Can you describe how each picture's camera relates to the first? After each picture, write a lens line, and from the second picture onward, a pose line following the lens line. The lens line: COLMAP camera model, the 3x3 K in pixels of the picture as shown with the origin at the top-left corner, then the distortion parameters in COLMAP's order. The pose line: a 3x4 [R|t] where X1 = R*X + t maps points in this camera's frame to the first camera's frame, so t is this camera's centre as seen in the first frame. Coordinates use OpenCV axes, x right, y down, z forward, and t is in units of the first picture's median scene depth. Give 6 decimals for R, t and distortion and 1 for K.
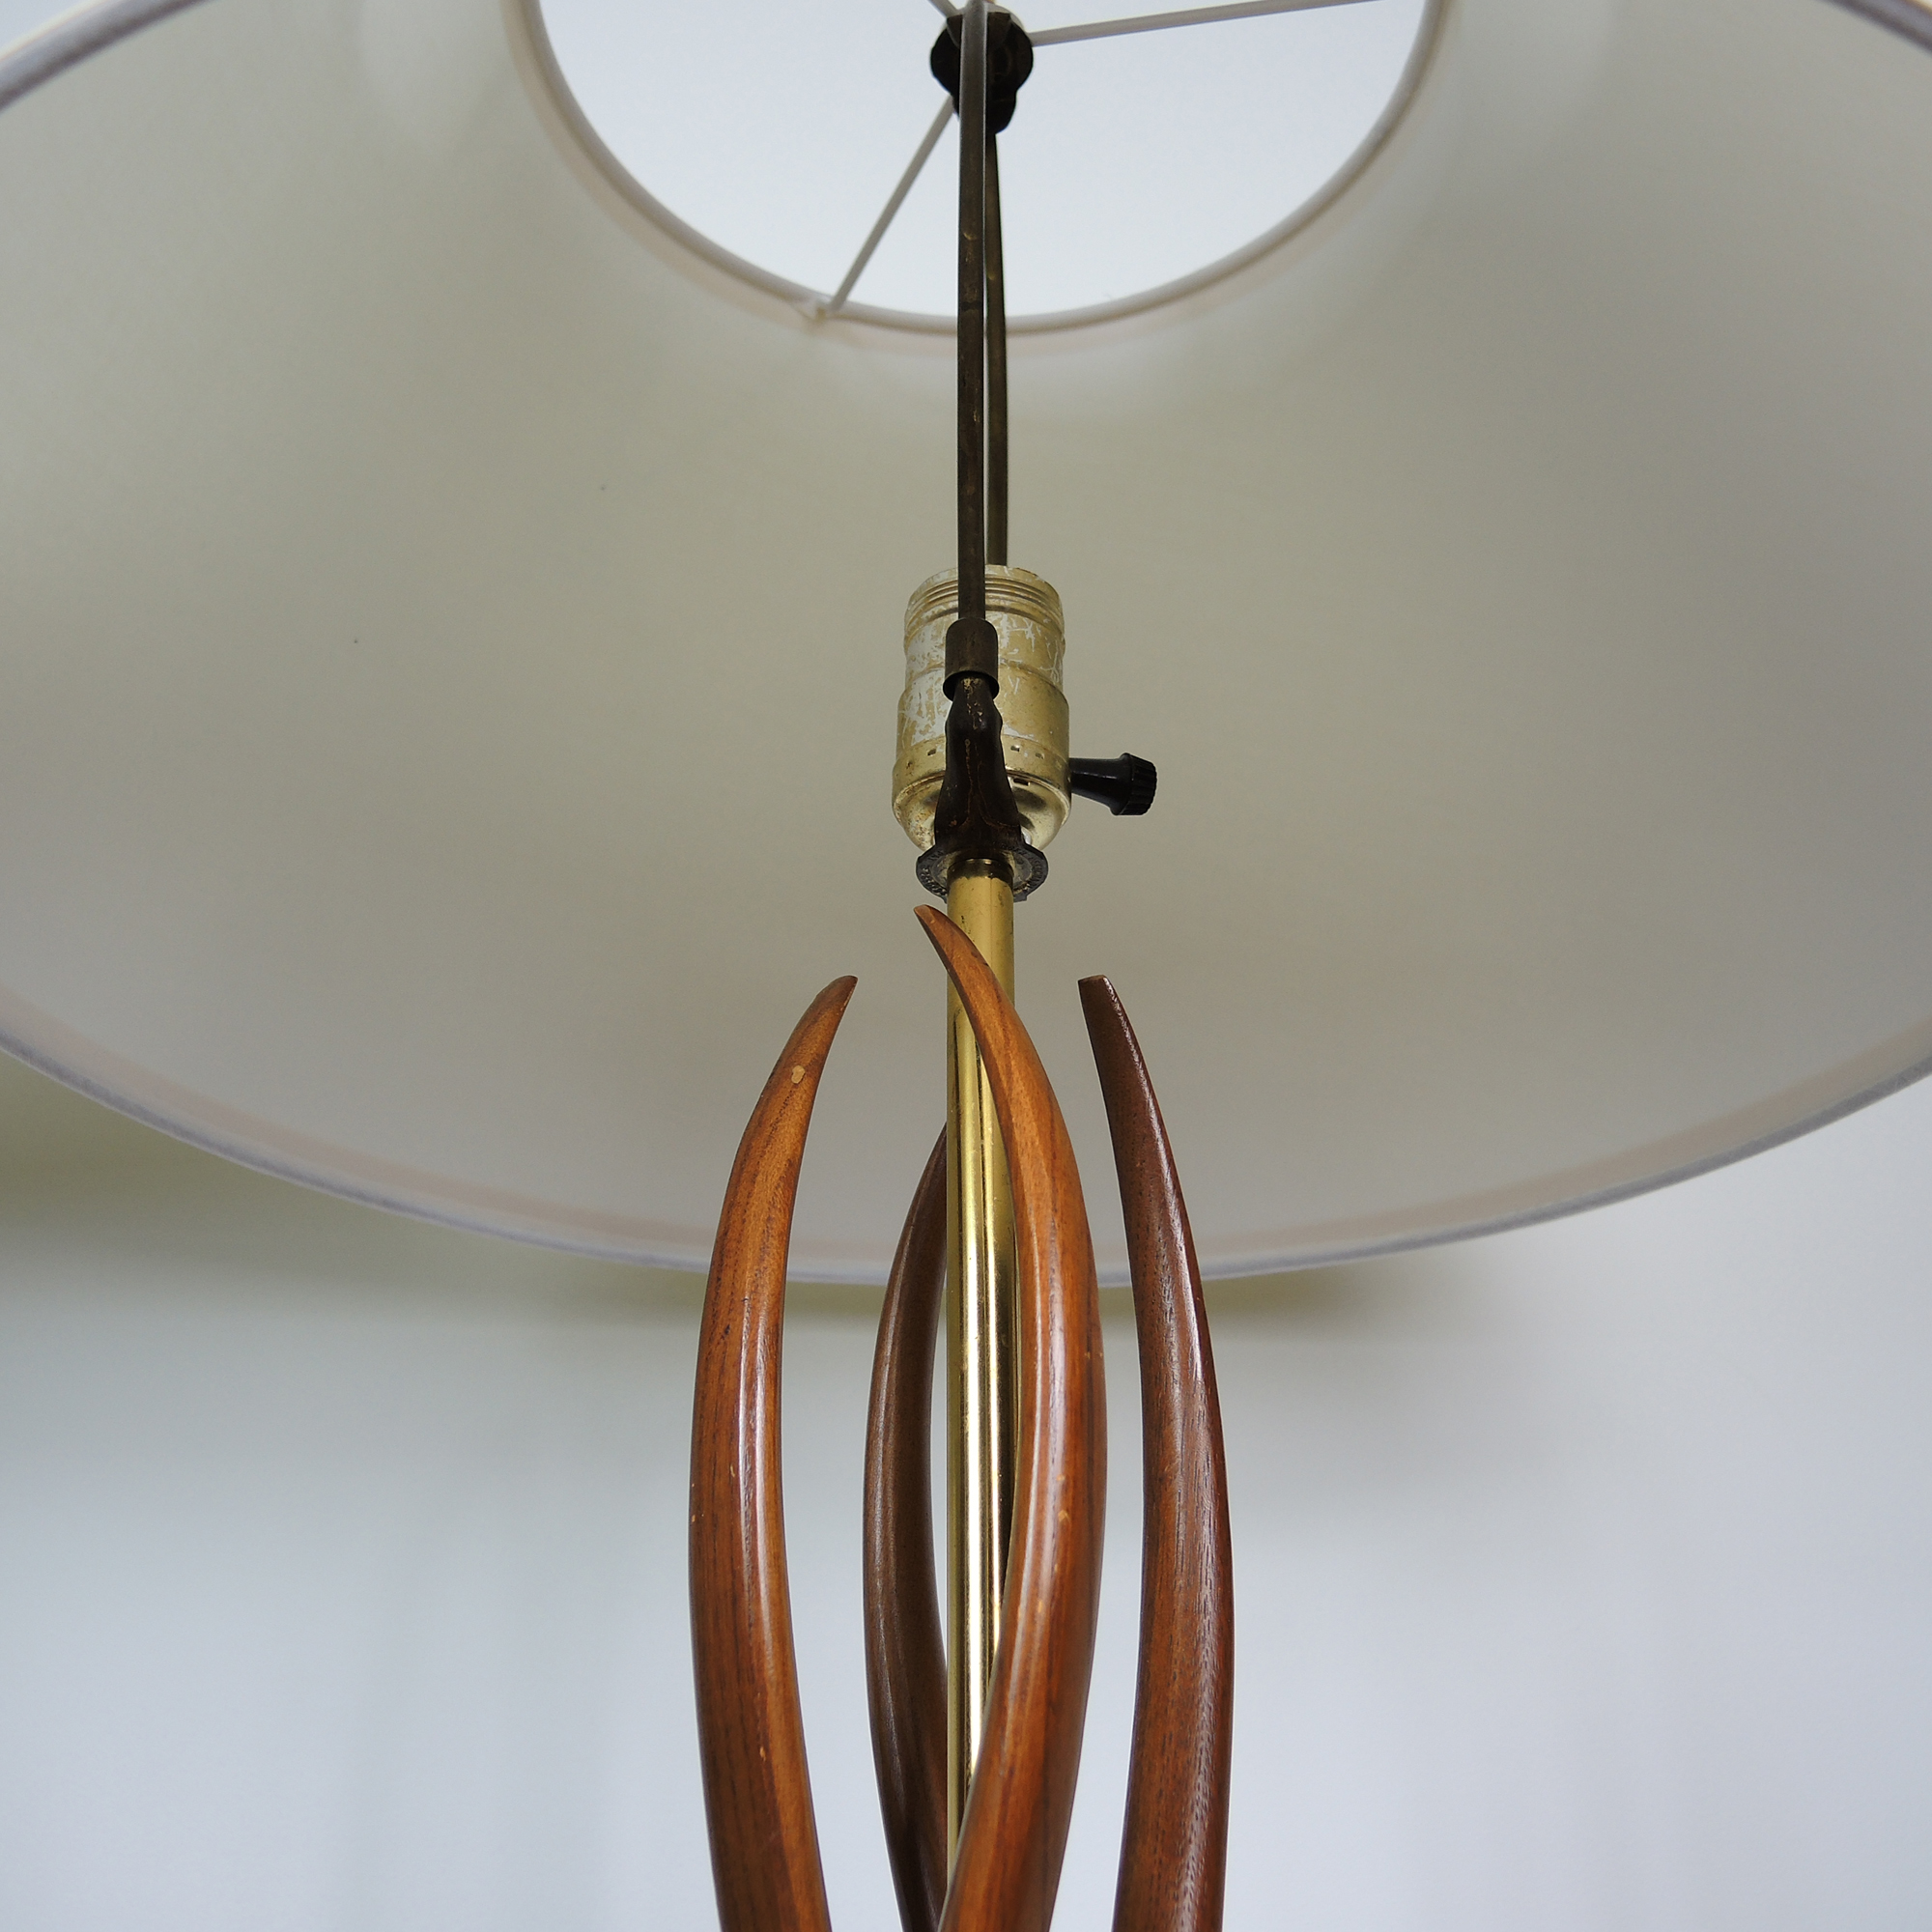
lens RADIAL K [[2103.1, 0, 966.0], [0, 2103.1, 966.0], [0, 0, 1]] dist [-0.059922, -0.016943]
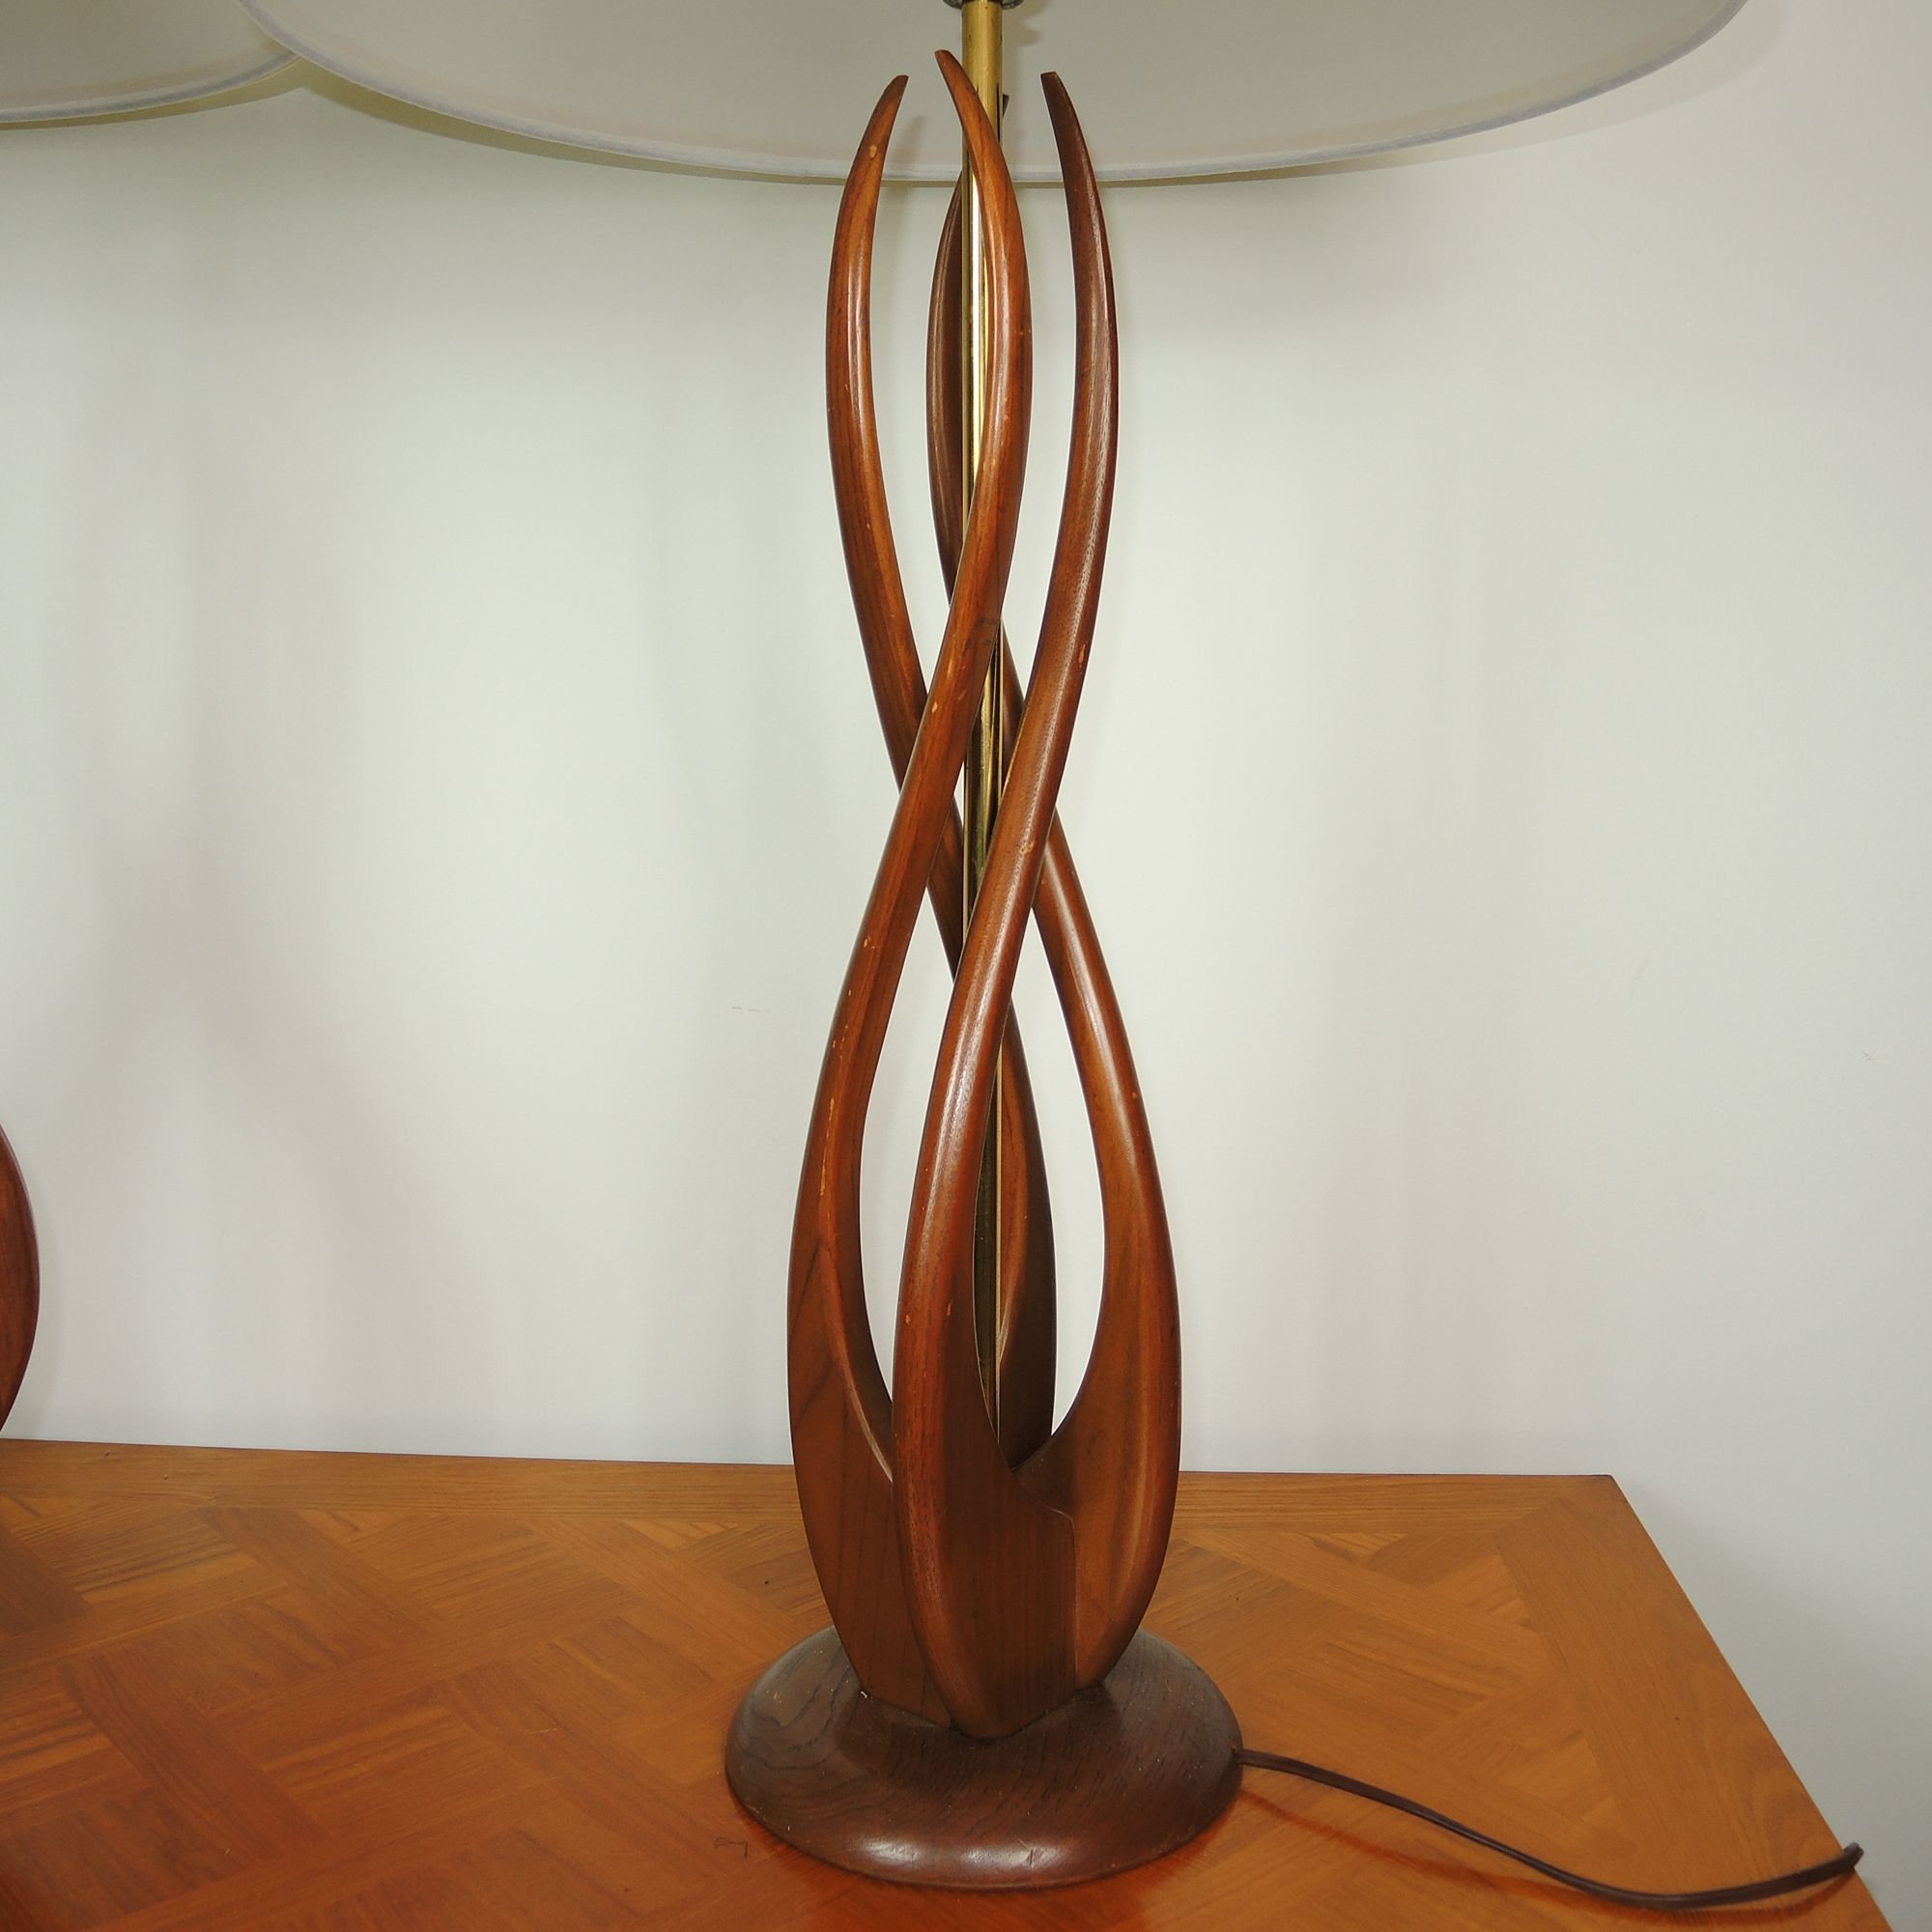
lens RADIAL K [[2221.2, 0, 966.0], [0, 2221.2, 966.0], [0, 0, 1]] dist [-0.009898, -0.017704]
pose [[0.994768, 0.021934, -0.099782, 0.210252], [0.040468, 0.812196, 0.581980, -0.502970], [0.093808, -0.582973, 0.807058, -0.942572]]
